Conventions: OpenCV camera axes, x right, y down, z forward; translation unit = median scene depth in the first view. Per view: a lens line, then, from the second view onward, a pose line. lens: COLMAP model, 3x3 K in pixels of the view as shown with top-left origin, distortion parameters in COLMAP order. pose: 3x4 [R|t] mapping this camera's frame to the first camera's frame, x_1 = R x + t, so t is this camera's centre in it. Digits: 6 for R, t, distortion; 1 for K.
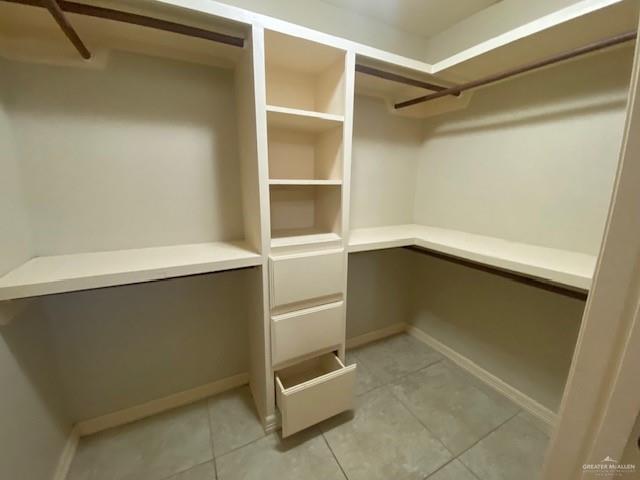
lens RADIAL K [[263.0, 0, 320.7], [0, 263.0, 242.6], [0, 0, 1]] dist [0.000481, -0.001138]
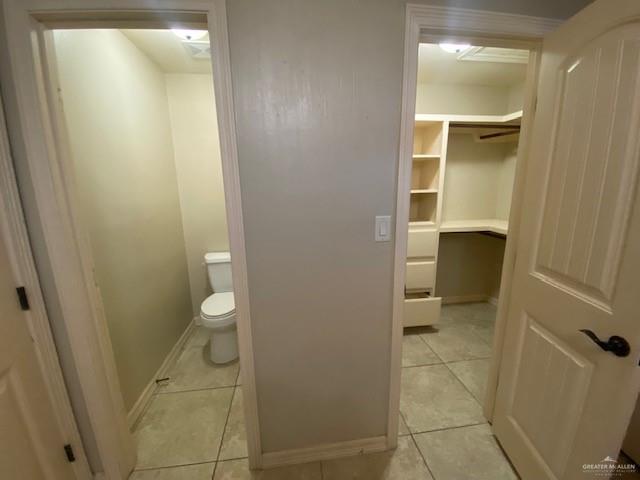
lens RADIAL K [[263.0, 0, 316.3], [0, 263.0, 236.3], [0, 0, 1]] dist [0.000481, -0.001138]
pose [[0.938865, 0.045347, -0.341287, -0.061023], [-0.048951, 0.998799, -0.001950, 0.100832], [0.340789, 0.018537, 0.939957, -0.860189]]
